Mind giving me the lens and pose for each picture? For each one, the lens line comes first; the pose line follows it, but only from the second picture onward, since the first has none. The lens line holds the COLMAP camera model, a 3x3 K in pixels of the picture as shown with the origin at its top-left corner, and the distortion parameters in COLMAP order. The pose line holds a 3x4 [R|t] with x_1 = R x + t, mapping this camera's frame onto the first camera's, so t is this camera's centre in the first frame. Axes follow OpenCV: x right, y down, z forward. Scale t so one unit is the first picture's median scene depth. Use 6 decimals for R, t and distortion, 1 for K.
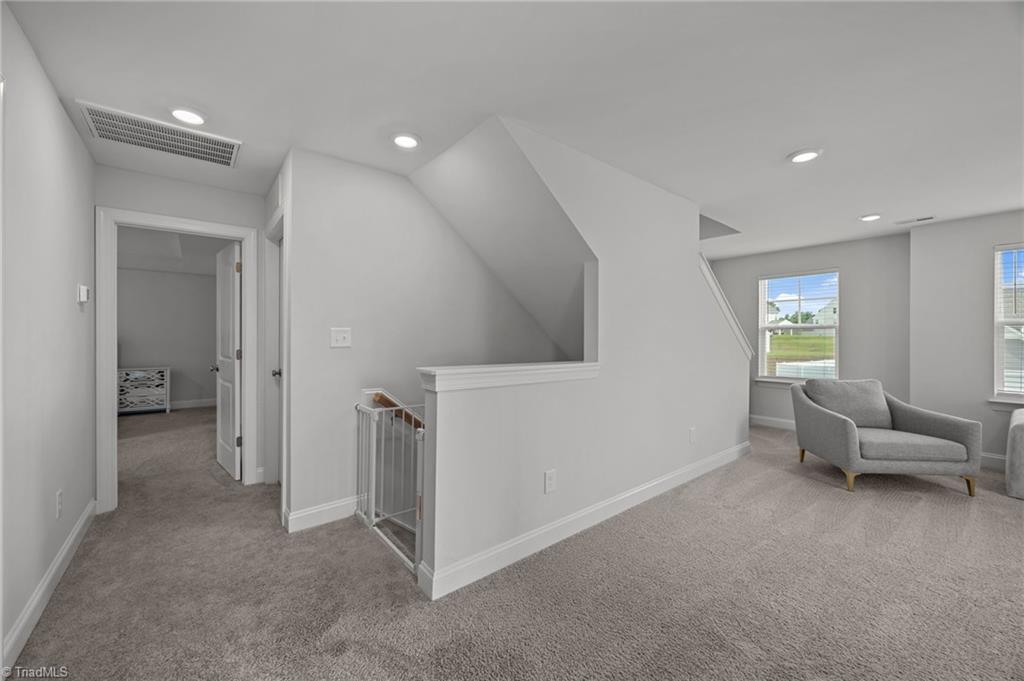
lens RADIAL K [[400.1, 0, 513.1], [0, 400.1, 339.7], [0, 0, 1]] dist [0.000575, 0.000114]
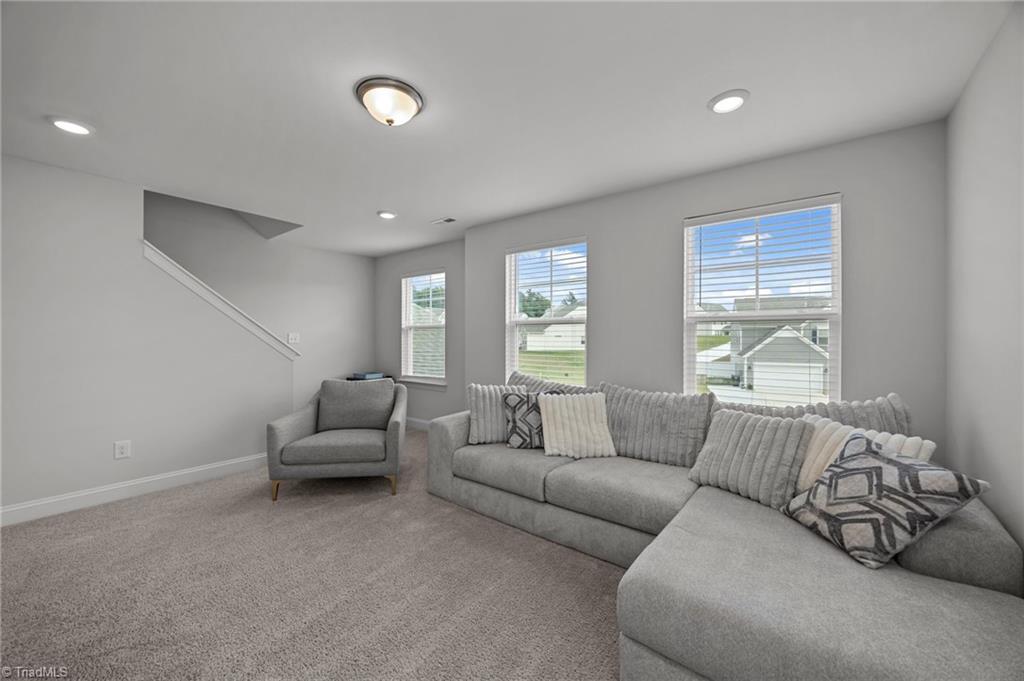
lens RADIAL K [[400.1, 0, 513.2], [0, 400.1, 337.8], [0, 0, 1]] dist [0.000575, 0.000114]
pose [[0.979836, -0.007140, 0.199674, 1.203246], [0.007496, 0.999971, -0.001028, 0.001195], [-0.199660, 0.002504, 0.979862, -0.039340]]
